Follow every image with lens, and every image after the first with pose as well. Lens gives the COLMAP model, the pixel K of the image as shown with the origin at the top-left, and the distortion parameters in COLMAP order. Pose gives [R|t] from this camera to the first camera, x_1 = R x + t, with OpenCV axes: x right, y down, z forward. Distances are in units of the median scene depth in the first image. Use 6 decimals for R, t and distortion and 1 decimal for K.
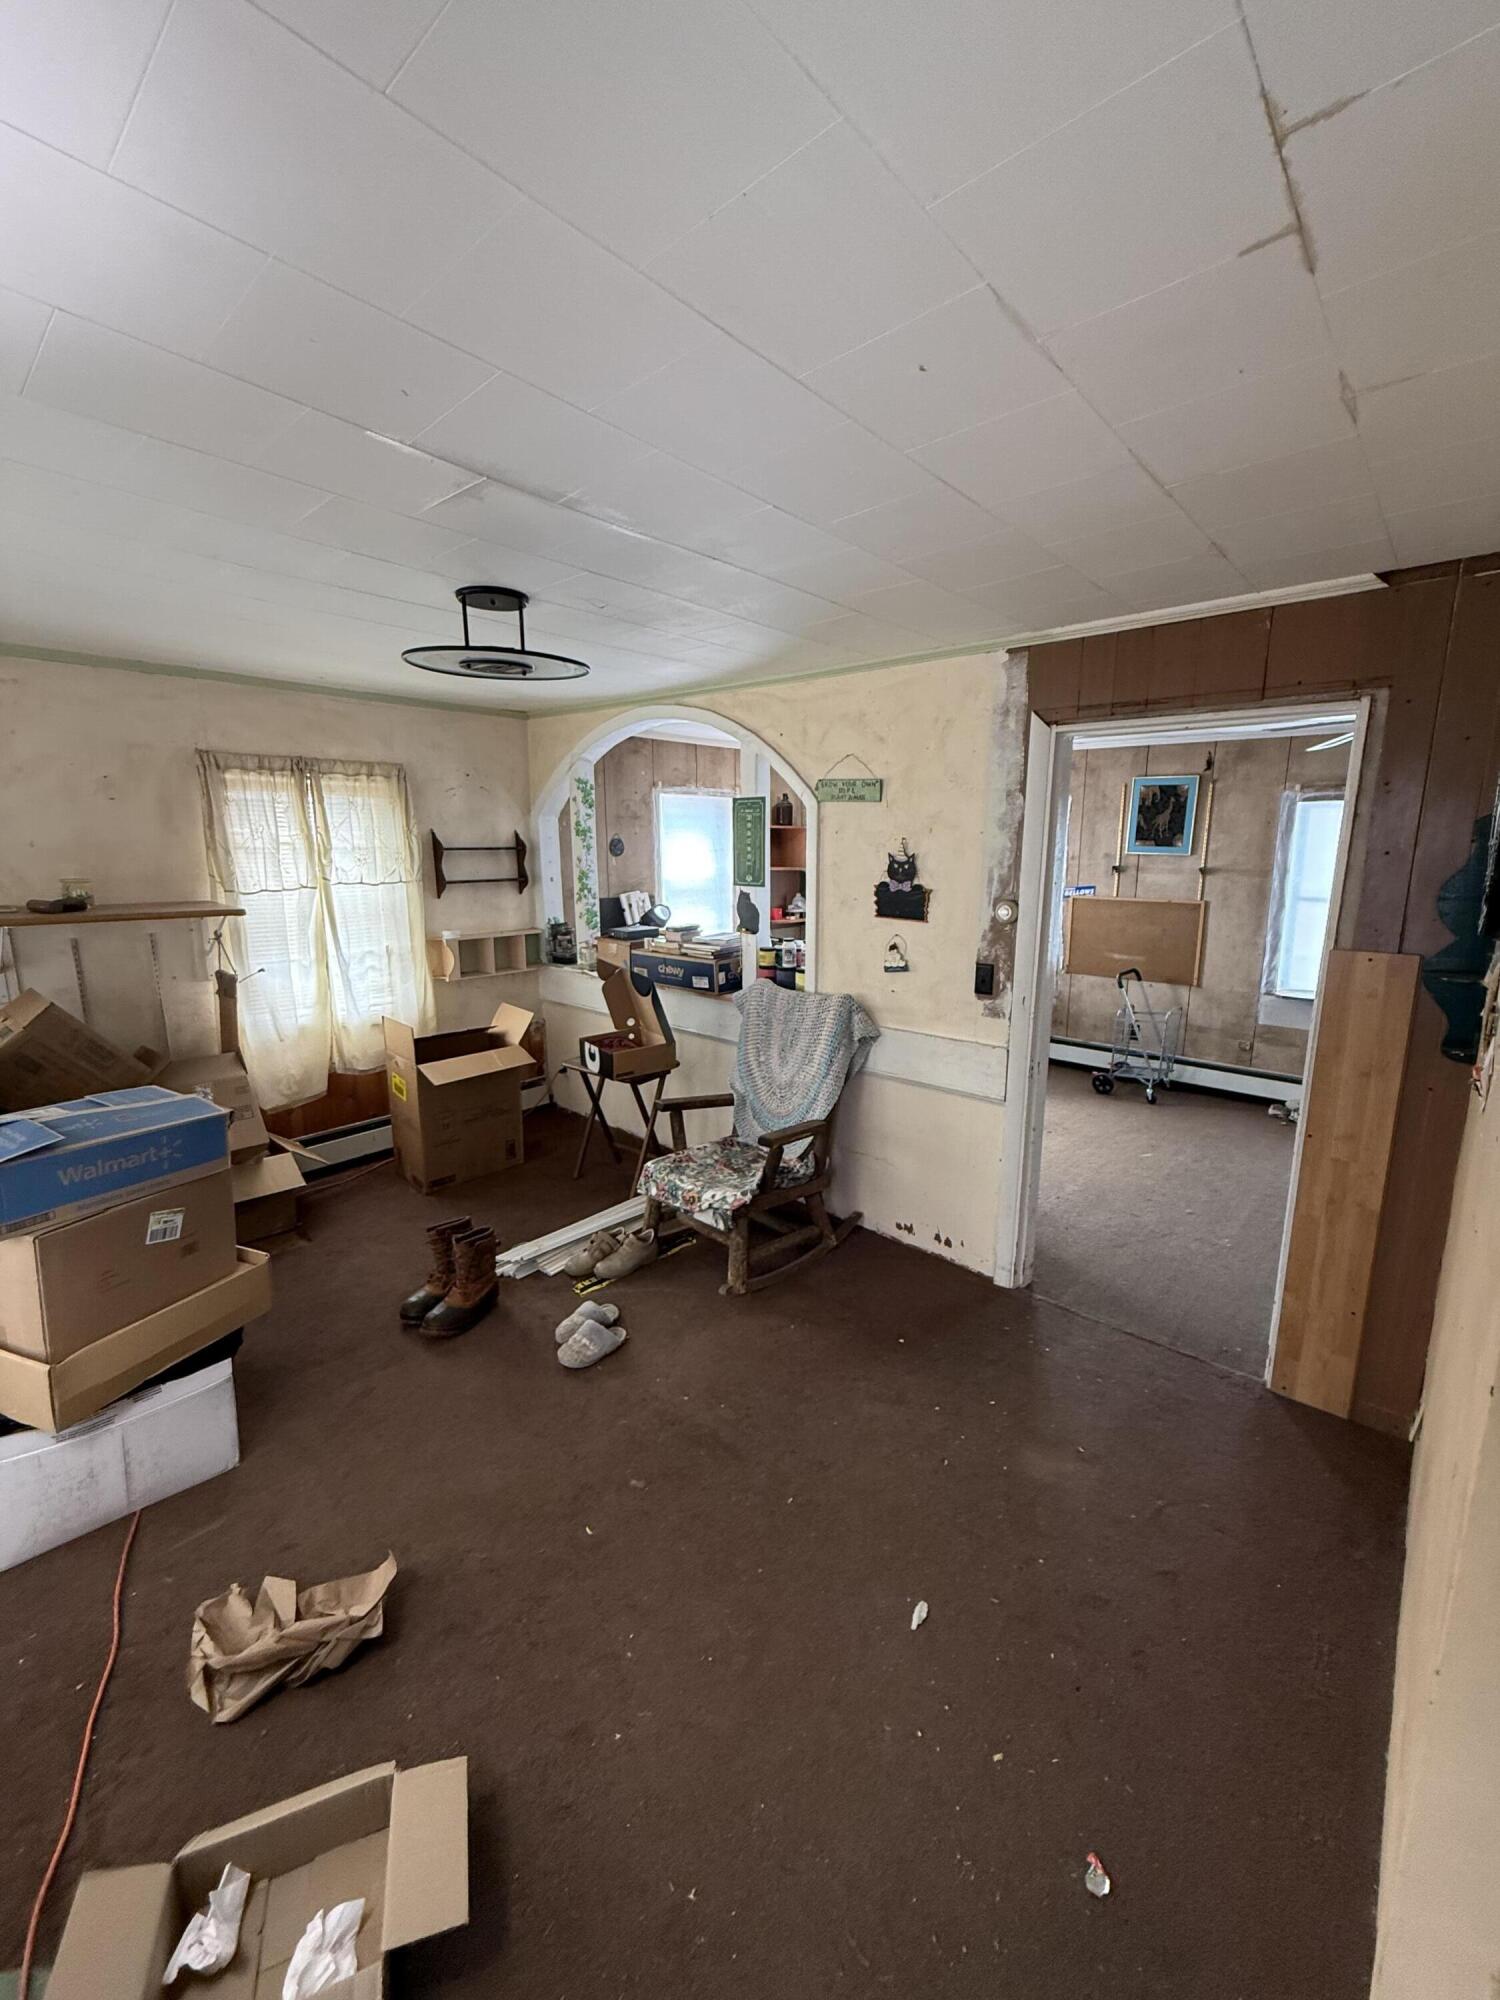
lens RADIAL K [[807.5, 0, 760.8], [0, 807.5, 992.6], [0, 0, 1]] dist [-0.001622, -0.000097]
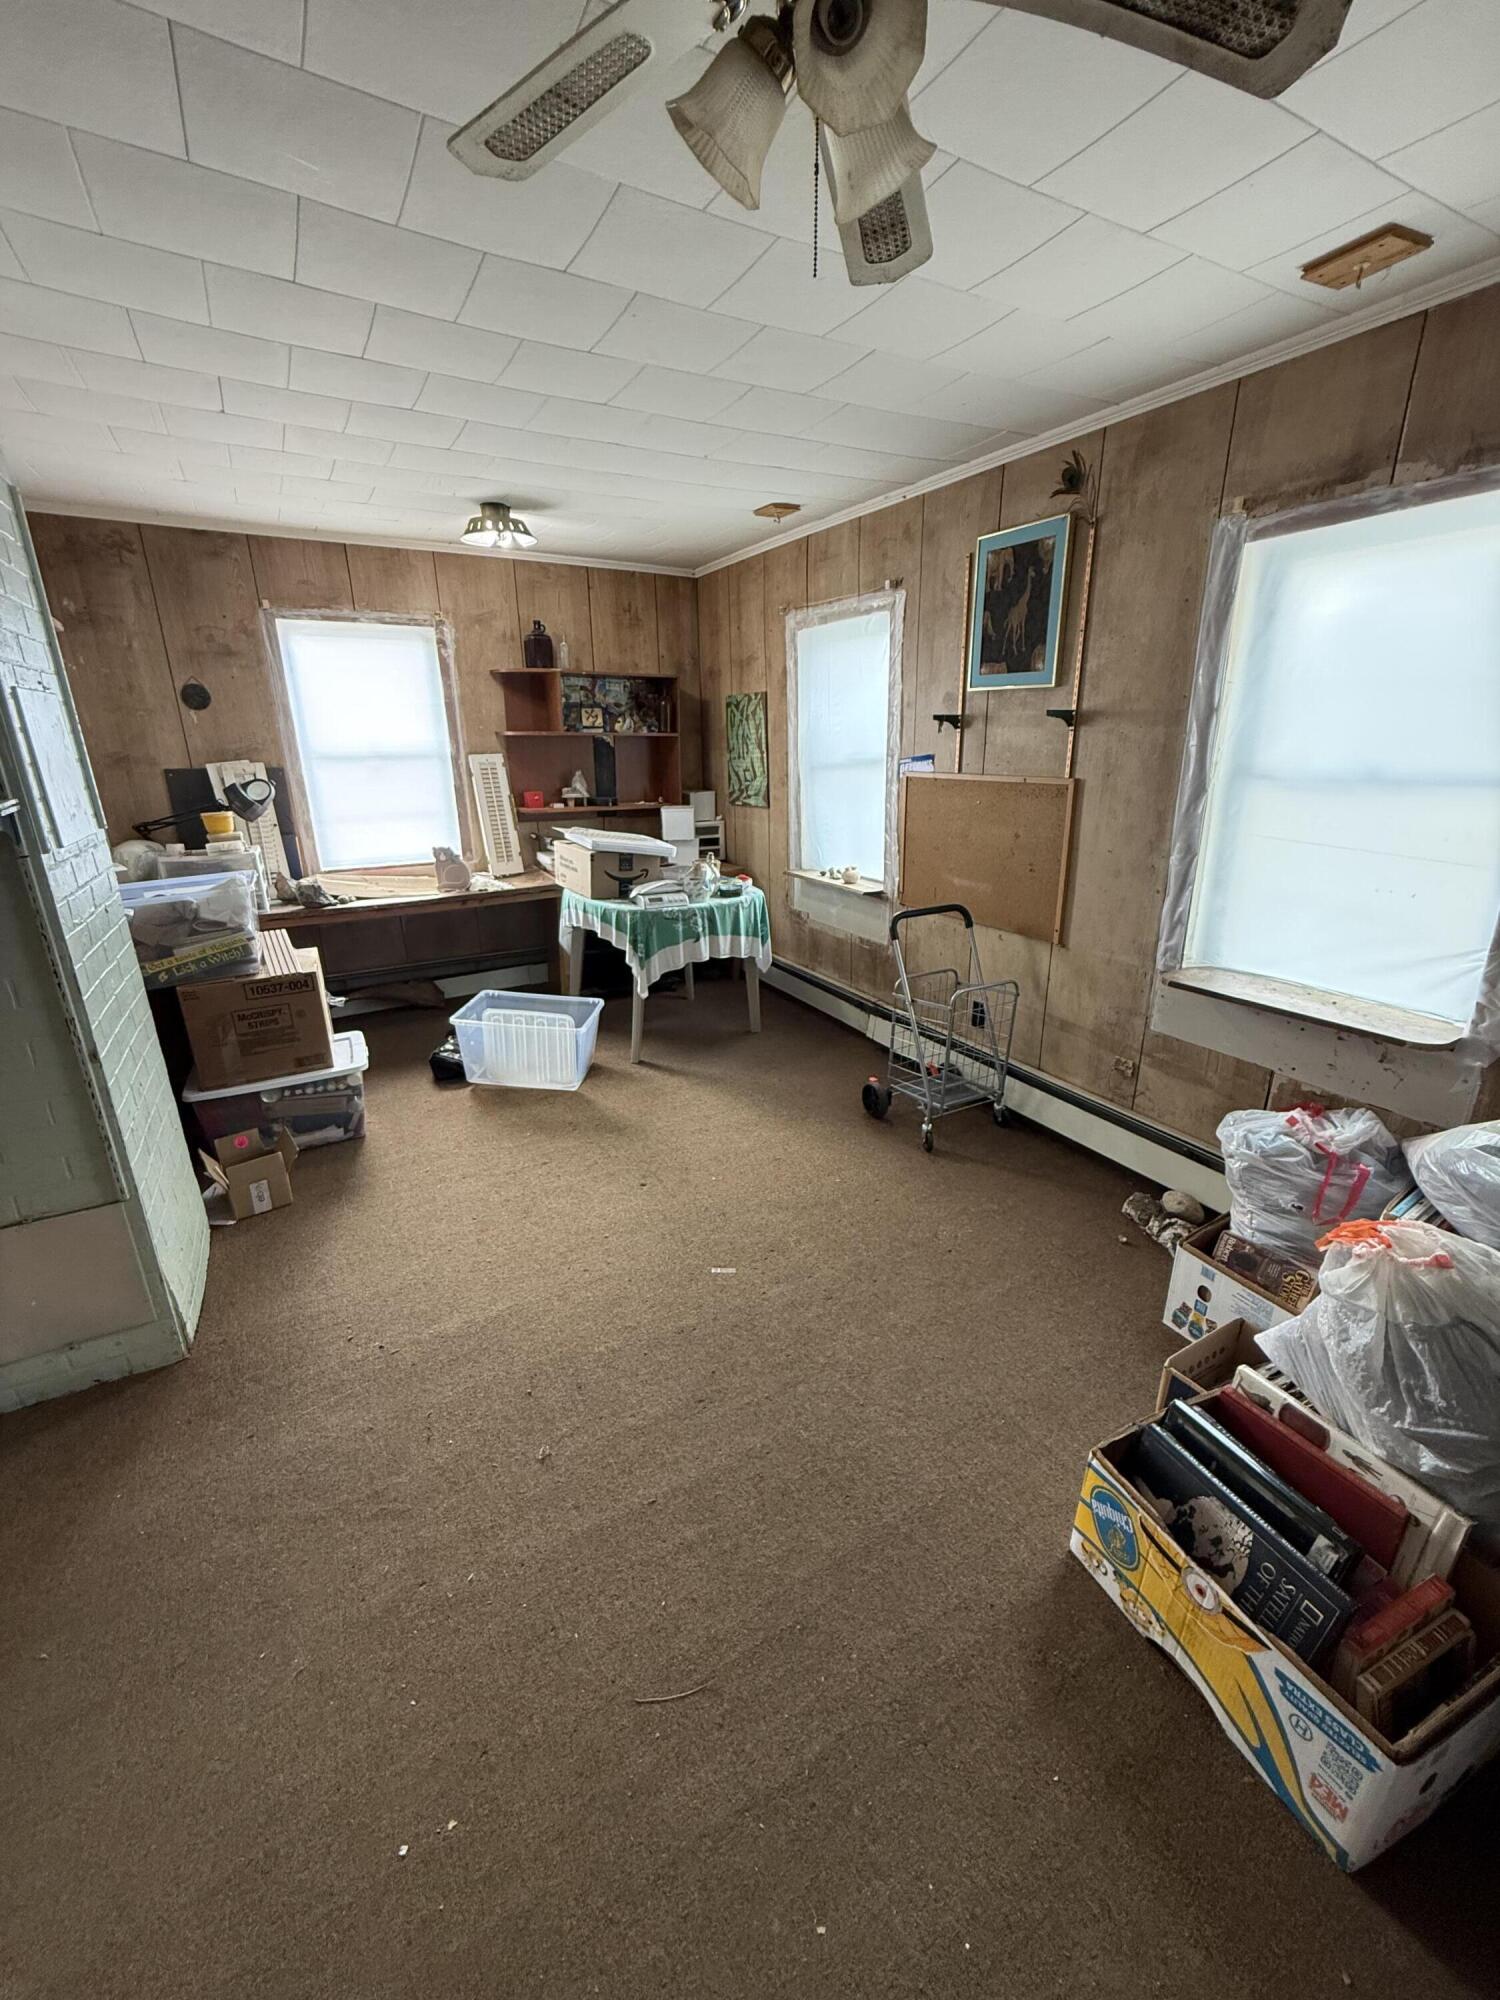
lens RADIAL K [[807.5, 0, 760.8], [0, 807.5, 992.6], [0, 0, 1]] dist [-0.001622, -0.000097]
pose [[0.944200, 0.090817, -0.316604, 0.536690], [-0.050515, 0.989792, 0.133268, -0.038476], [0.325475, -0.109839, 0.939149, 0.445067]]
